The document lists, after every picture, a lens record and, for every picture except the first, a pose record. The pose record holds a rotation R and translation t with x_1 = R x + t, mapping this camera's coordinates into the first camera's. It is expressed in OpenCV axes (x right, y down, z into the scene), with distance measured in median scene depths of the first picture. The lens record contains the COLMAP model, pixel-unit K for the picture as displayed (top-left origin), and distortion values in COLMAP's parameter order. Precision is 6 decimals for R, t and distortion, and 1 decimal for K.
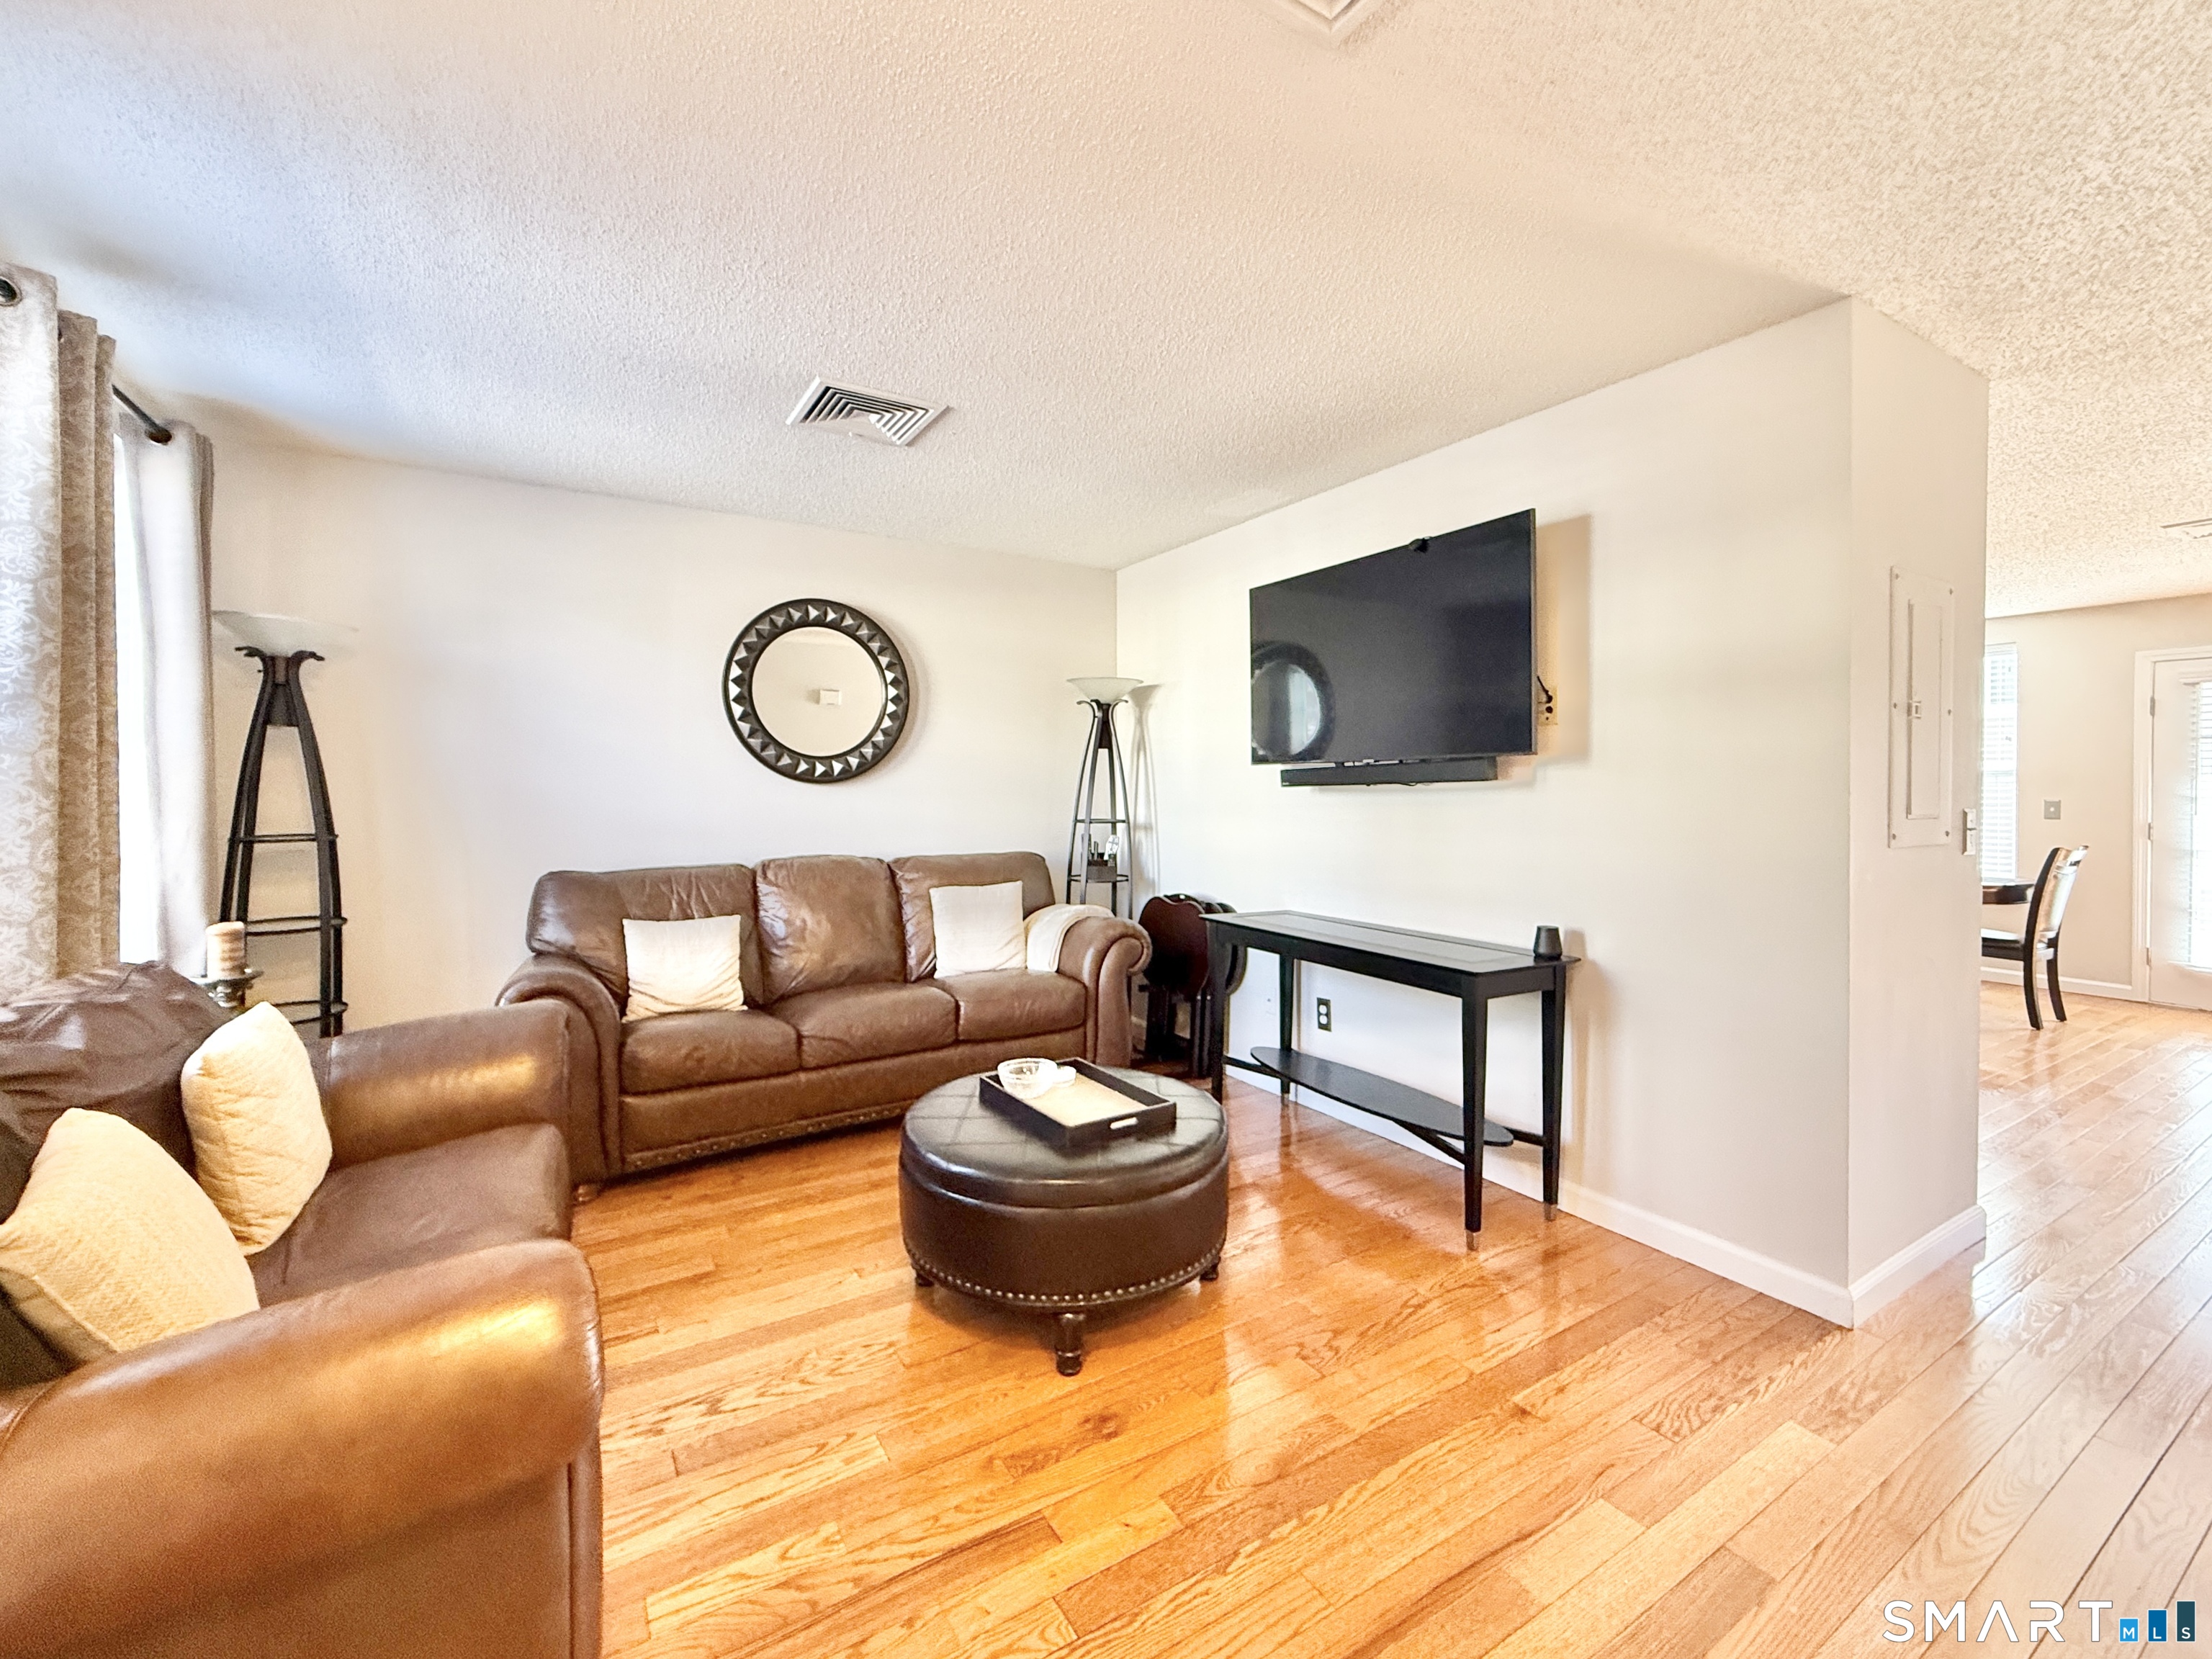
lens RADIAL K [[909.6, 0, 1108.1], [0, 909.6, 800.2], [0, 0, 1]] dist [-0.000279, 0.000472]
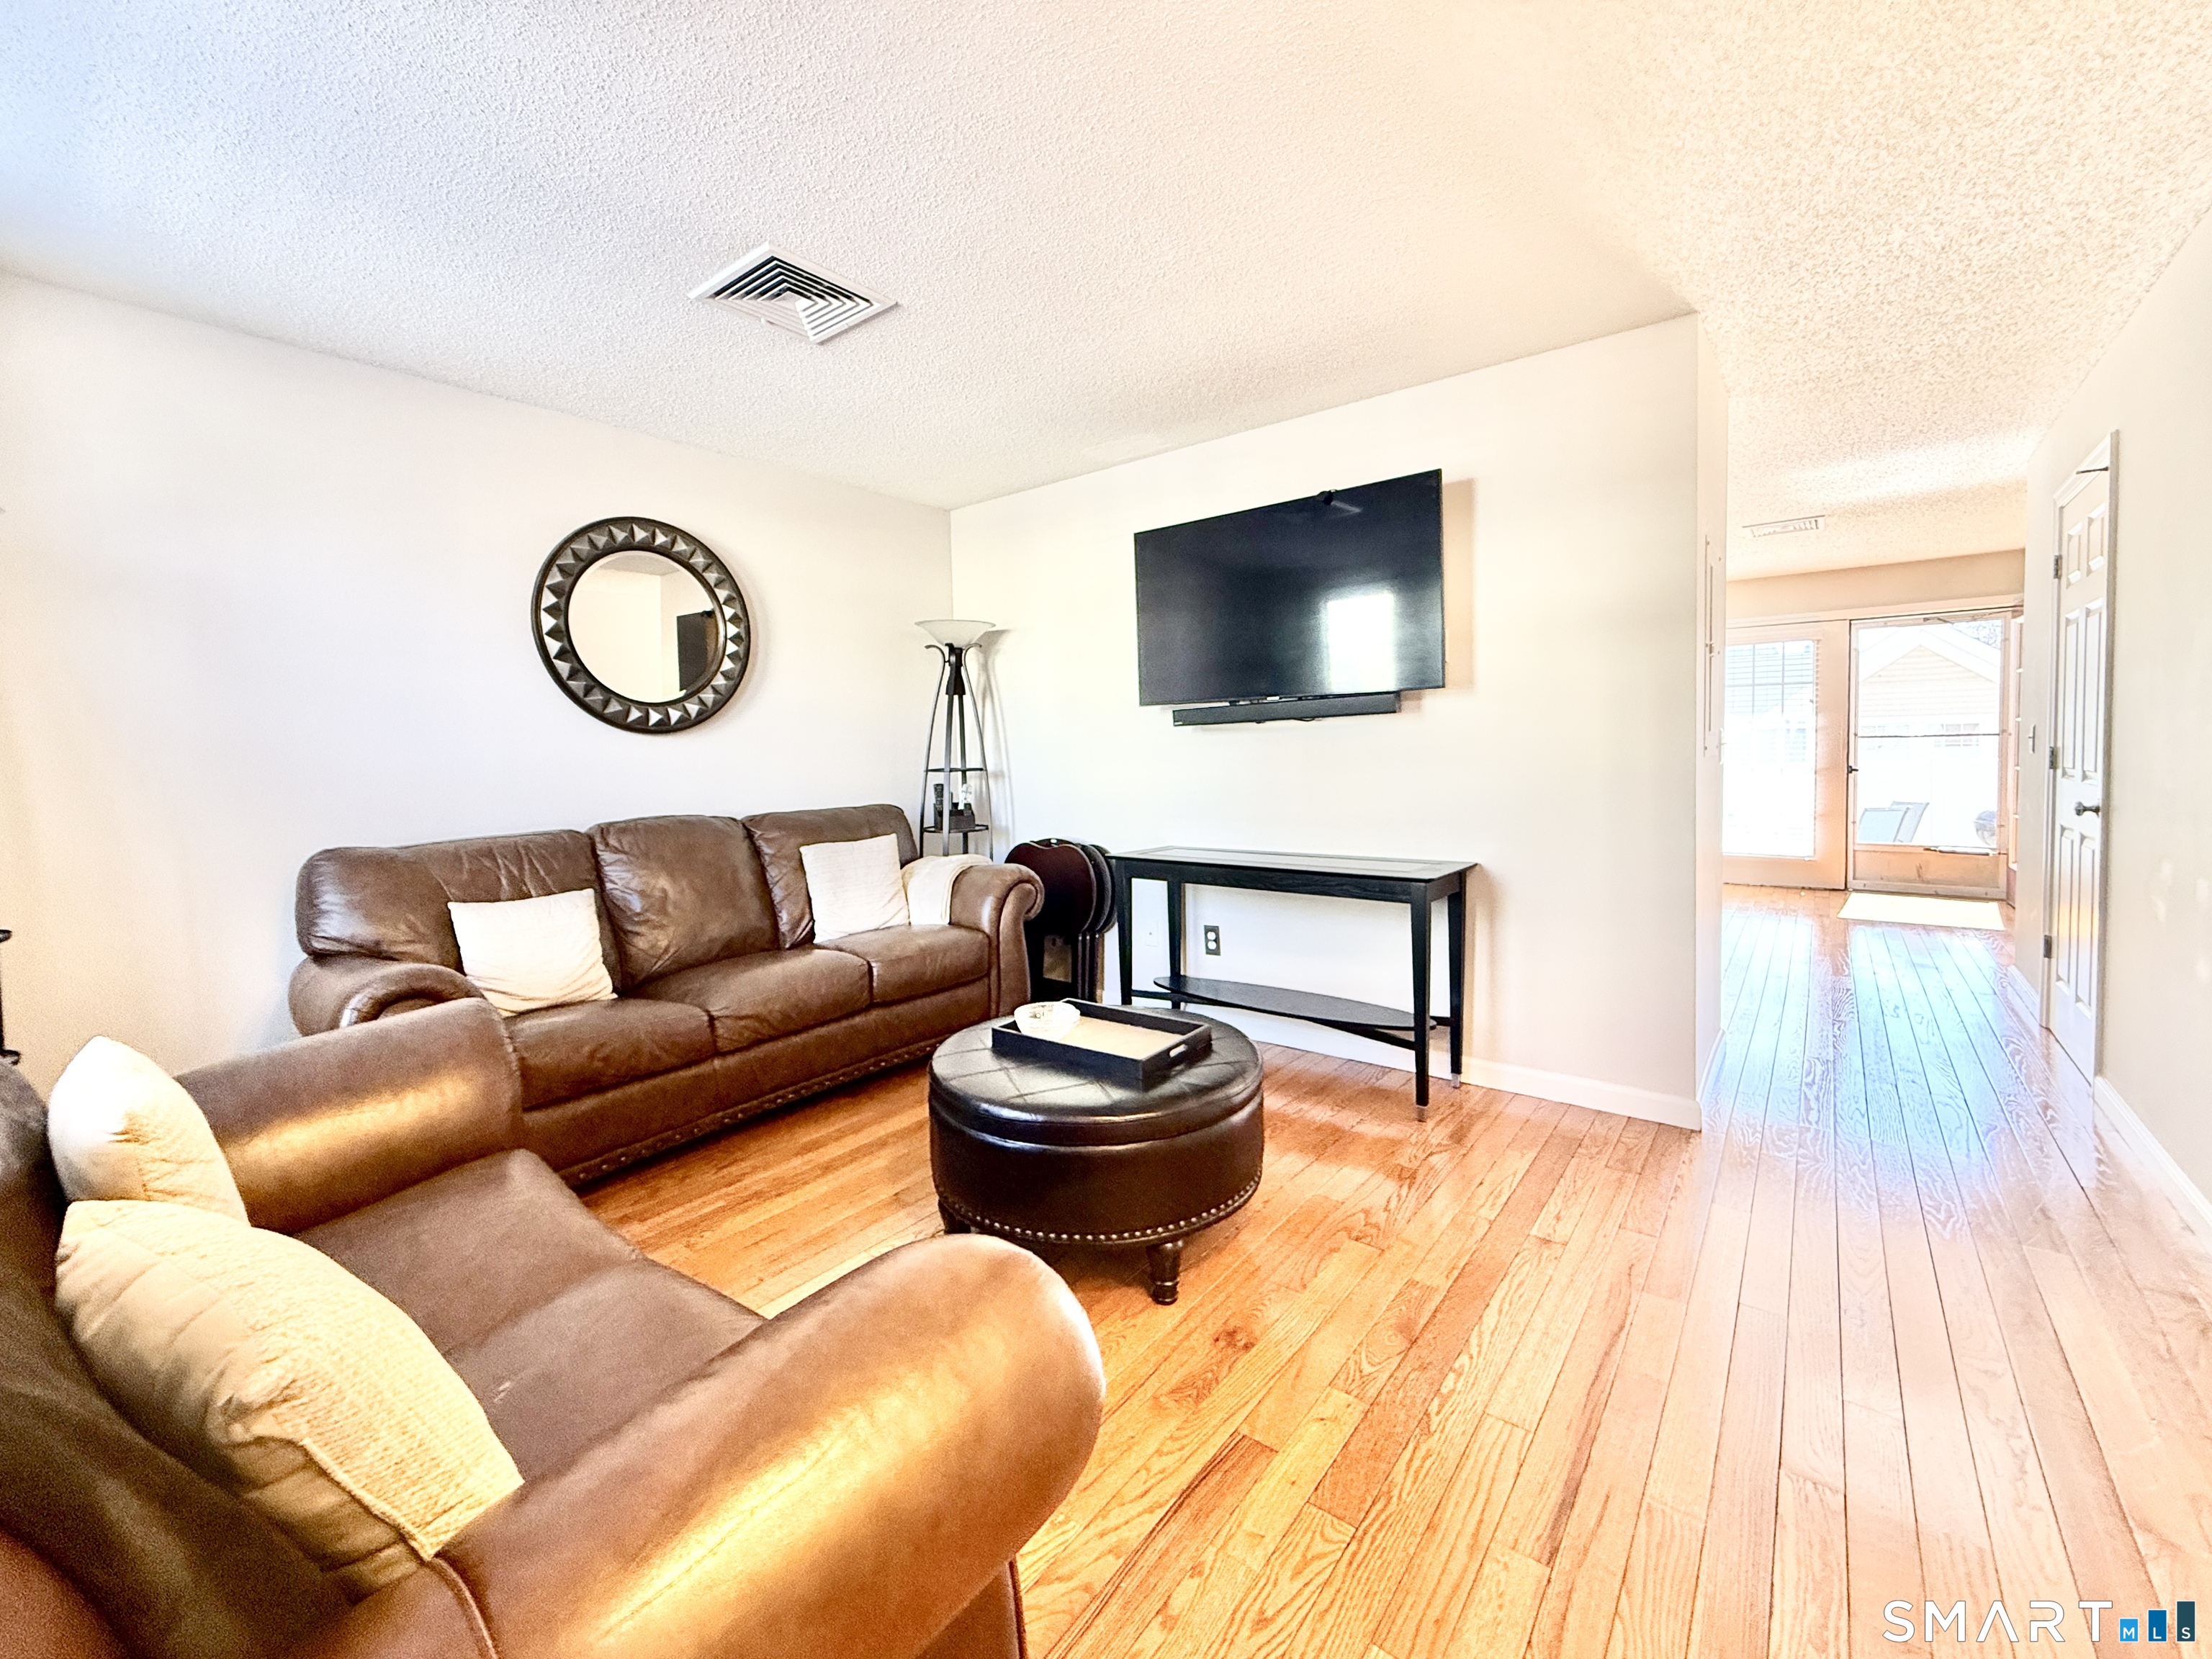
lens RADIAL K [[891.0, 0, 1102.0], [0, 891.0, 790.3], [0, 0, 1]] dist [-0.000483, 0.000012]
pose [[0.941743, -0.039256, 0.334033, -0.223069], [0.028581, 0.998913, 0.036814, 0.017851], [-0.335115, -0.025123, 0.941842, 0.064931]]
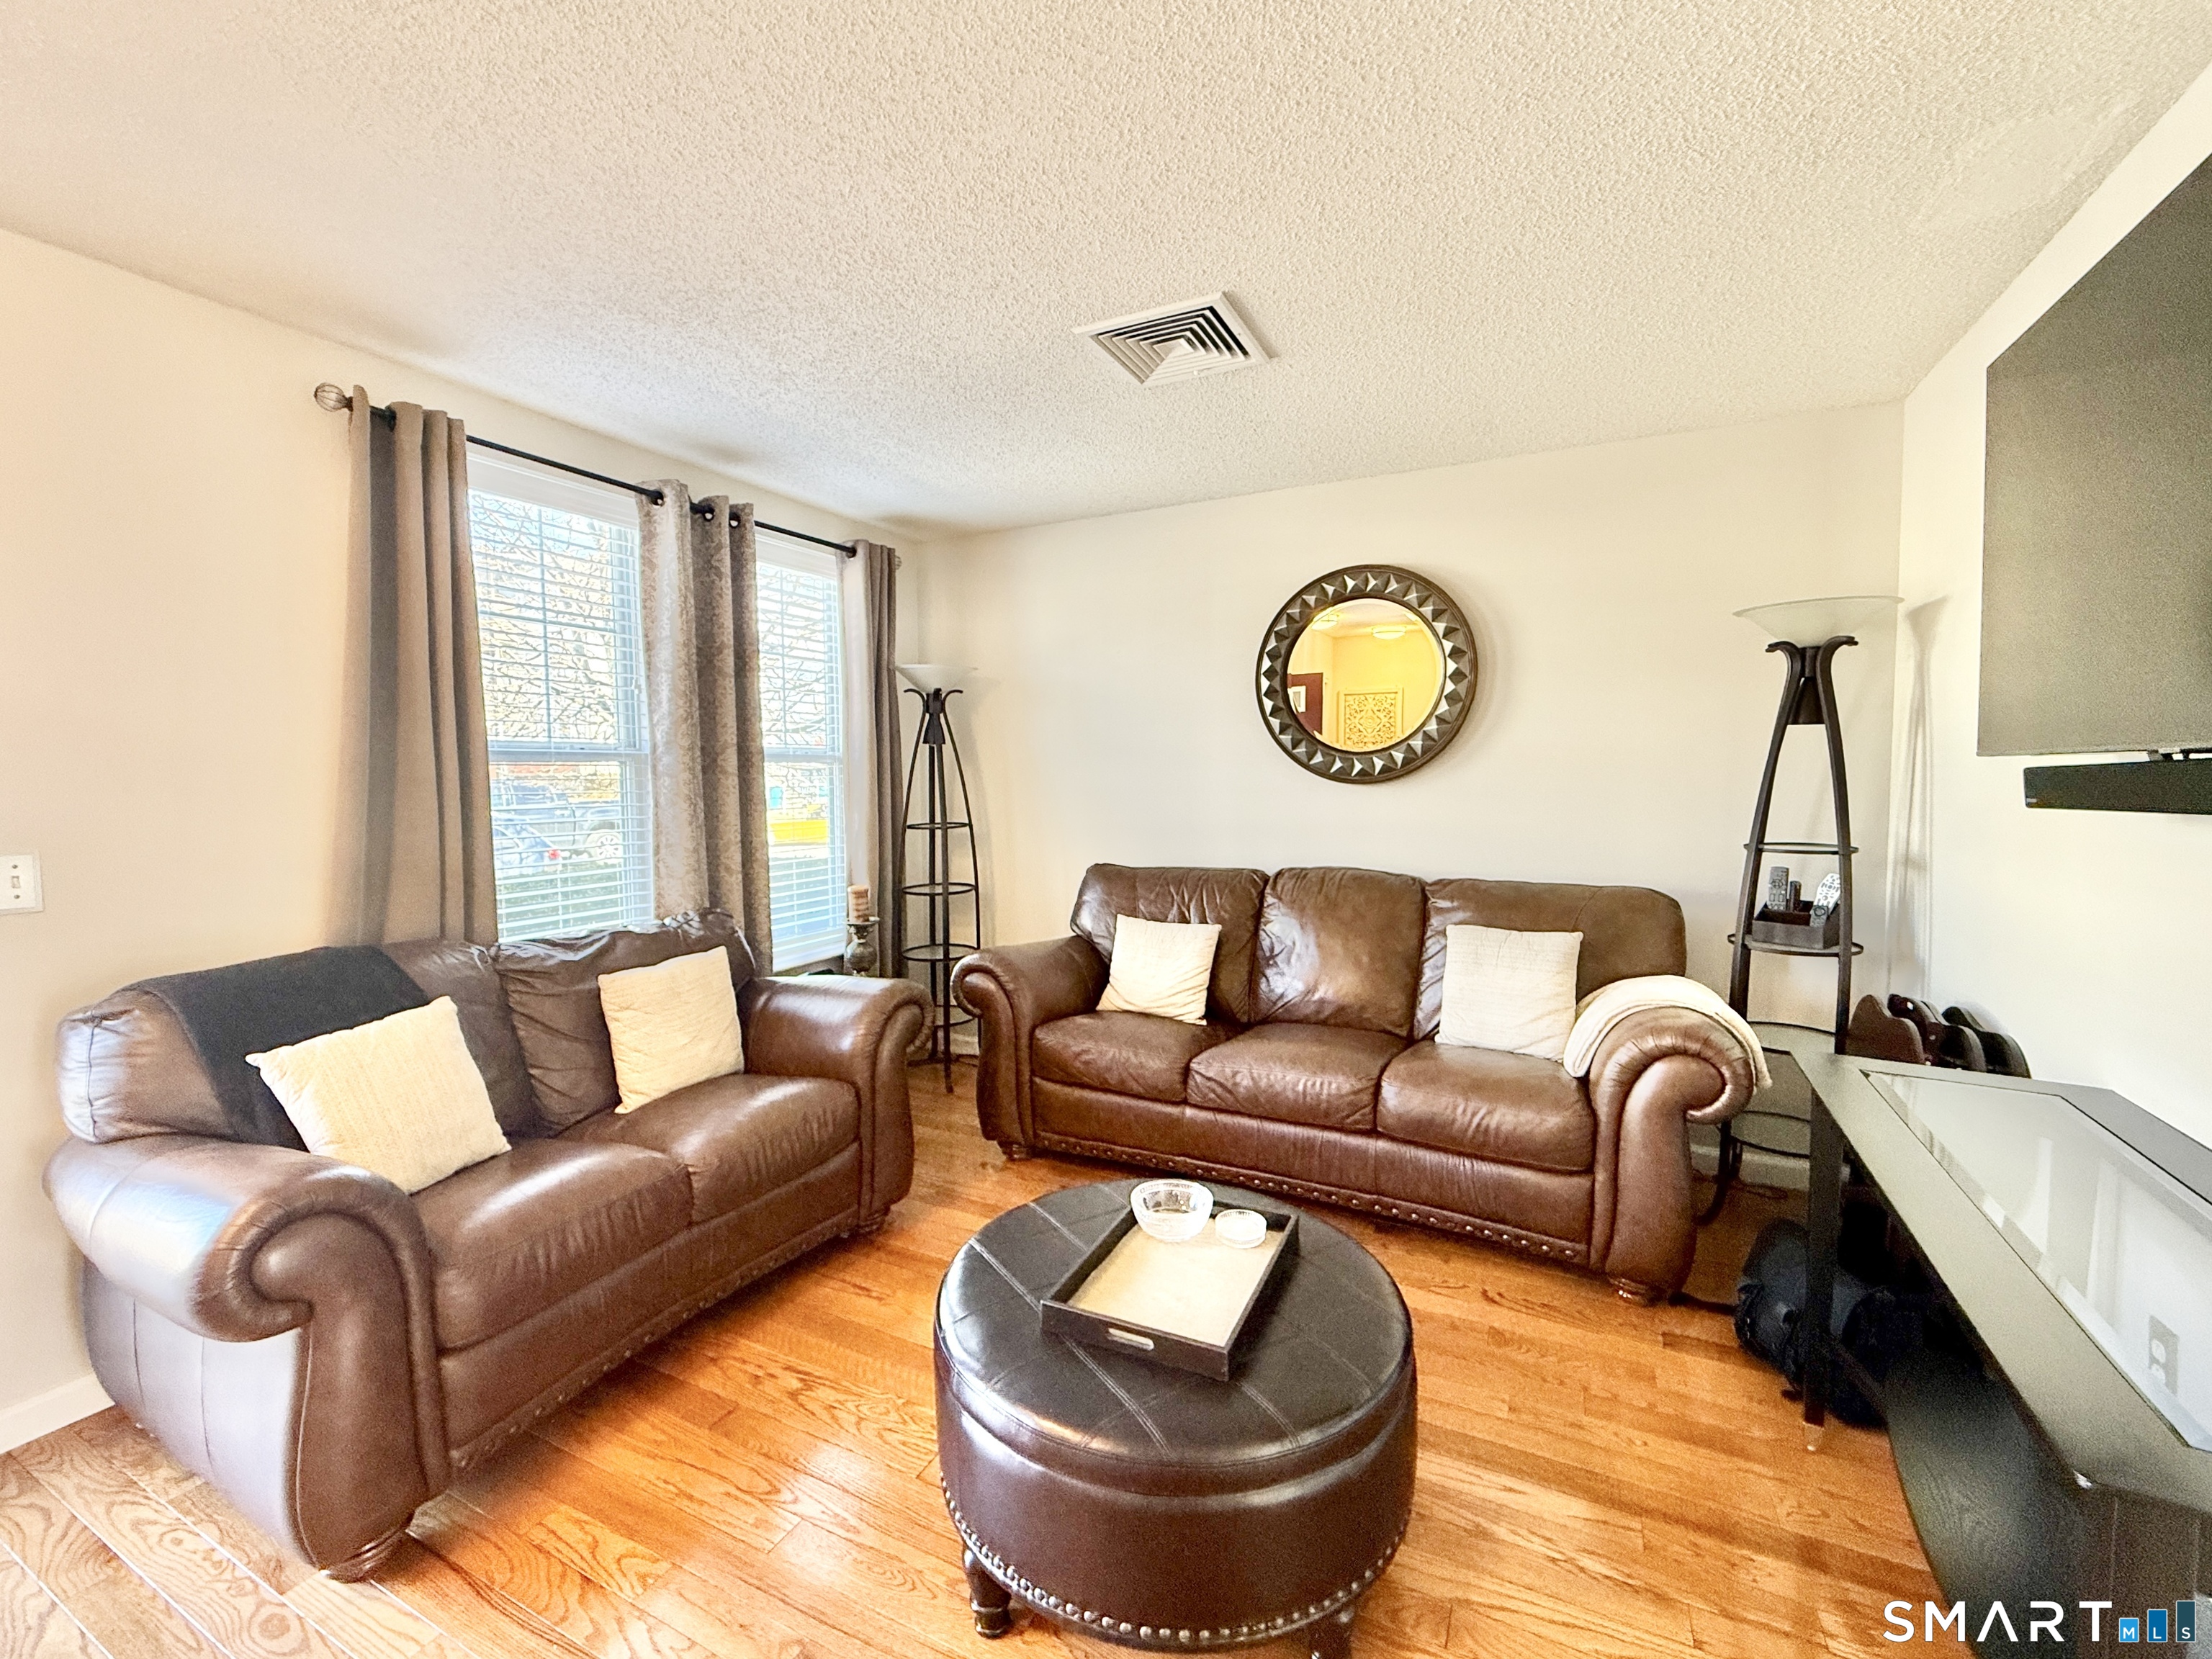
lens RADIAL K [[910.5, 0, 1106.0], [0, 910.5, 829.5], [0, 0, 1]] dist [-0.000060, 0.000140]
pose [[0.519124, 0.050090, -0.853230, 0.323957], [-0.005095, 0.998445, 0.055515, -0.024161], [0.854684, -0.024472, 0.518572, 0.389347]]
